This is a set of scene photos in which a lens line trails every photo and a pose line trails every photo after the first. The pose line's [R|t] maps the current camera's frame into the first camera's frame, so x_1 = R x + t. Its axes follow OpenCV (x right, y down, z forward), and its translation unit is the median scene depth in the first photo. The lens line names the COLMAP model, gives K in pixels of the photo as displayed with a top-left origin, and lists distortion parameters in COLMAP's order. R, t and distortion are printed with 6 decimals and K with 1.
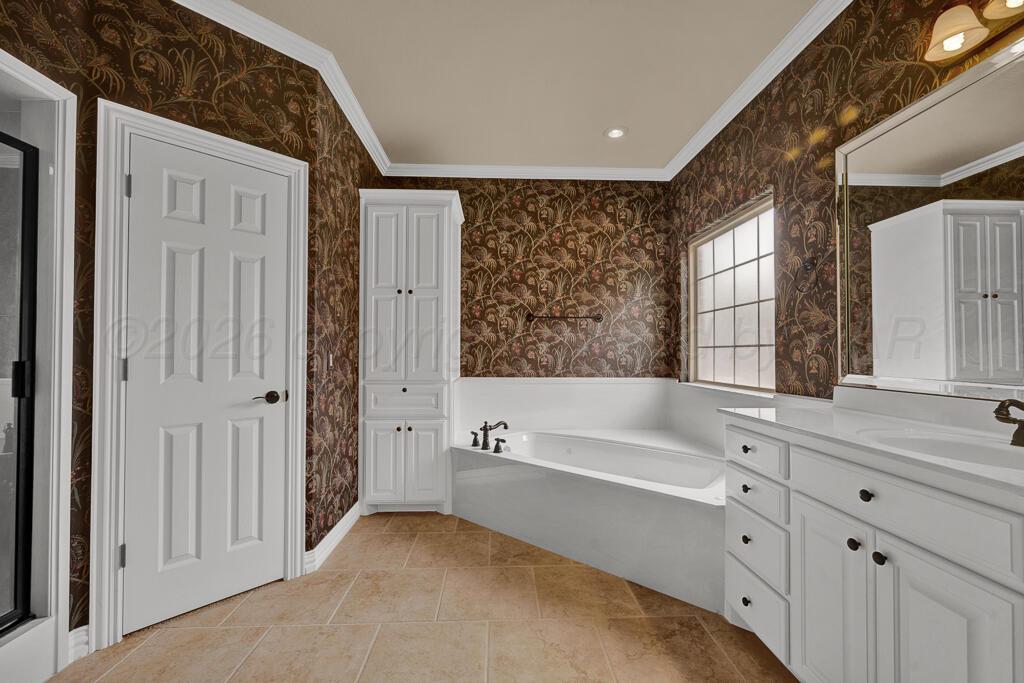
lens RADIAL K [[421.5, 0, 514.2], [0, 421.5, 345.7], [0, 0, 1]] dist [-0.000308, -0.000149]
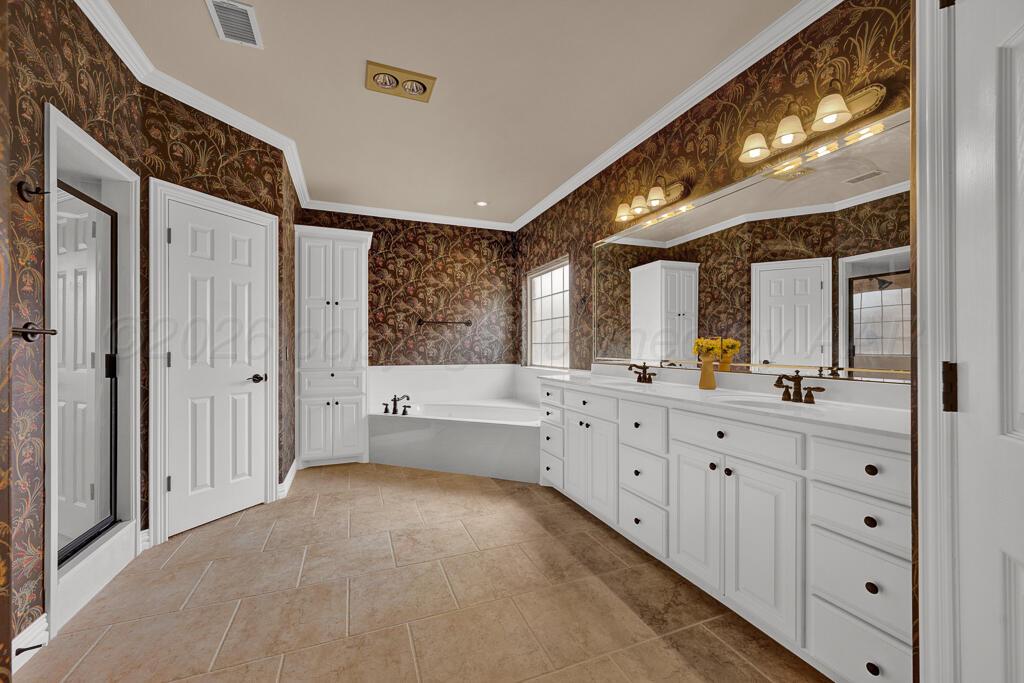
lens RADIAL K [[401.5, 0, 512.0], [0, 401.5, 345.0], [0, 0, 1]] dist [-0.001143, 0.000227]
pose [[0.943872, -0.001890, 0.330306, -0.148251], [-0.001428, 0.999951, 0.009803, -0.006447], [-0.330309, -0.009724, 0.943823, -0.448189]]
